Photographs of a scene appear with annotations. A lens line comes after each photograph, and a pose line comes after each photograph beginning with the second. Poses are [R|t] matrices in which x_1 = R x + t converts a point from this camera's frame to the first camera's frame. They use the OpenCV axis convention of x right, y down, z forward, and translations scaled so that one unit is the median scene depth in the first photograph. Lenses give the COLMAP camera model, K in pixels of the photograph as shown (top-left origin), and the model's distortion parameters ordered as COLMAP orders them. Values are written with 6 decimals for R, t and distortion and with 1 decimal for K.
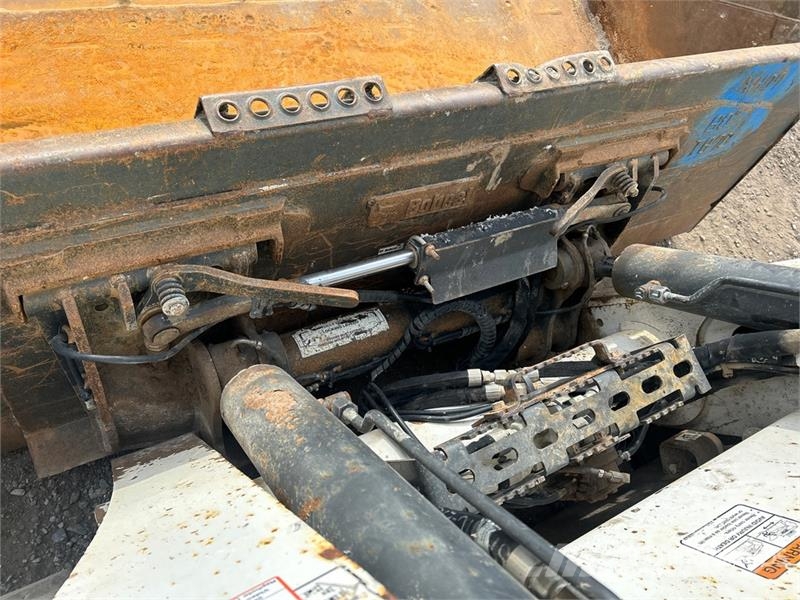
lens RADIAL K [[600.1, 0, 400.0], [0, 600.1, 300.0], [0, 0, 1]] dist [0.064687, -0.070712]
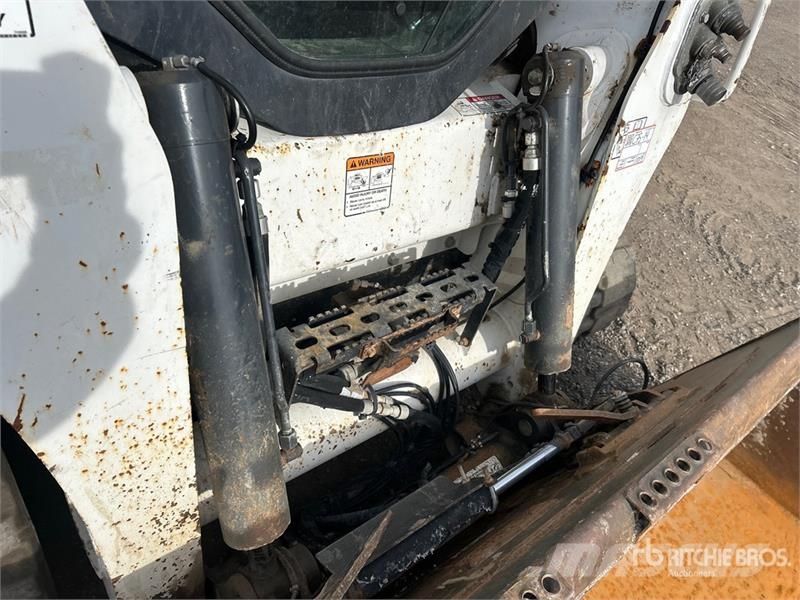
lens RADIAL K [[598.1, 0, 400.0], [0, 598.1, 300.0], [0, 0, 1]] dist [0.060619, -0.078054]
pose [[-0.761101, -0.265997, -0.591583, 1.006841], [-0.427145, -0.480824, 0.765739, -0.768225], [-0.488131, 0.835496, 0.252337, 0.568152]]
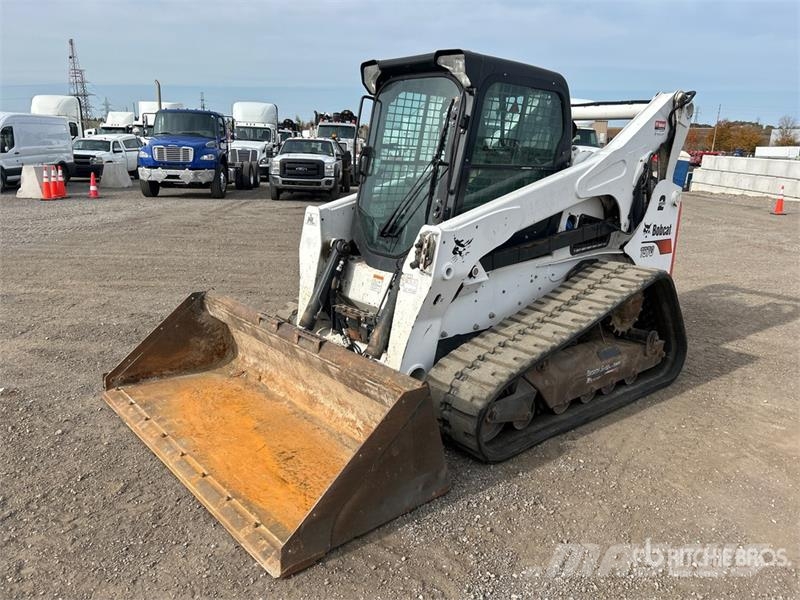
lens RADIAL K [[598.1, 0, 400.0], [0, 598.1, 300.0], [0, 0, 1]] dist [0.060619, -0.078054]
pose [[-0.286293, -0.590663, 0.754423, -3.060794], [0.857484, 0.193364, 0.476794, -1.669584], [-0.427502, 0.783408, 0.451125, -1.273784]]
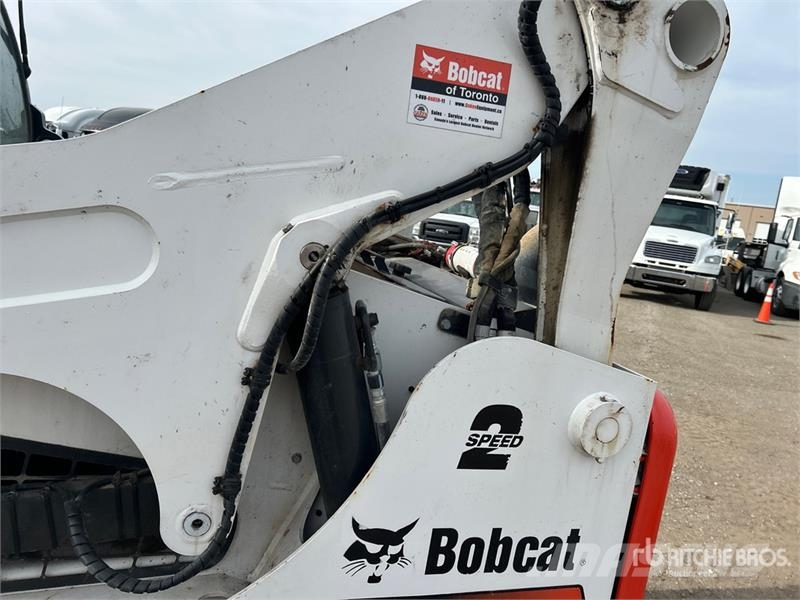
lens RADIAL K [[598.1, 0, 400.0], [0, 598.1, 300.0], [0, 0, 1]] dist [0.060619, -0.078054]
pose [[0.126481, -0.516829, 0.846694, -0.020599], [0.915920, 0.388605, 0.100386, 2.372983], [-0.380912, 0.762807, 0.522525, -1.282655]]
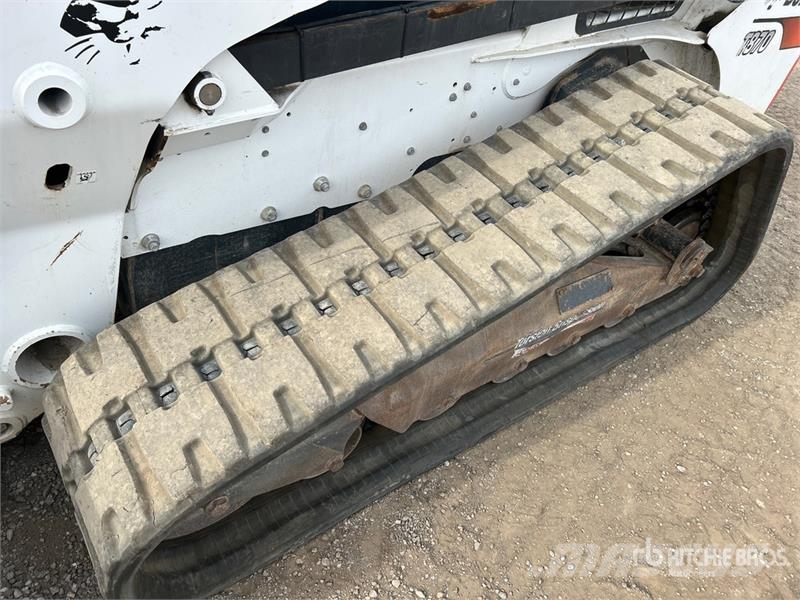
lens RADIAL K [[600.1, 0, 400.0], [0, 600.1, 300.0], [0, 0, 1]] dist [0.064687, -0.070712]
pose [[-0.151695, -0.914474, 0.375133, -0.967694], [0.839450, 0.081176, 0.537340, 0.340810], [-0.521836, 0.396417, 0.755341, -0.796656]]
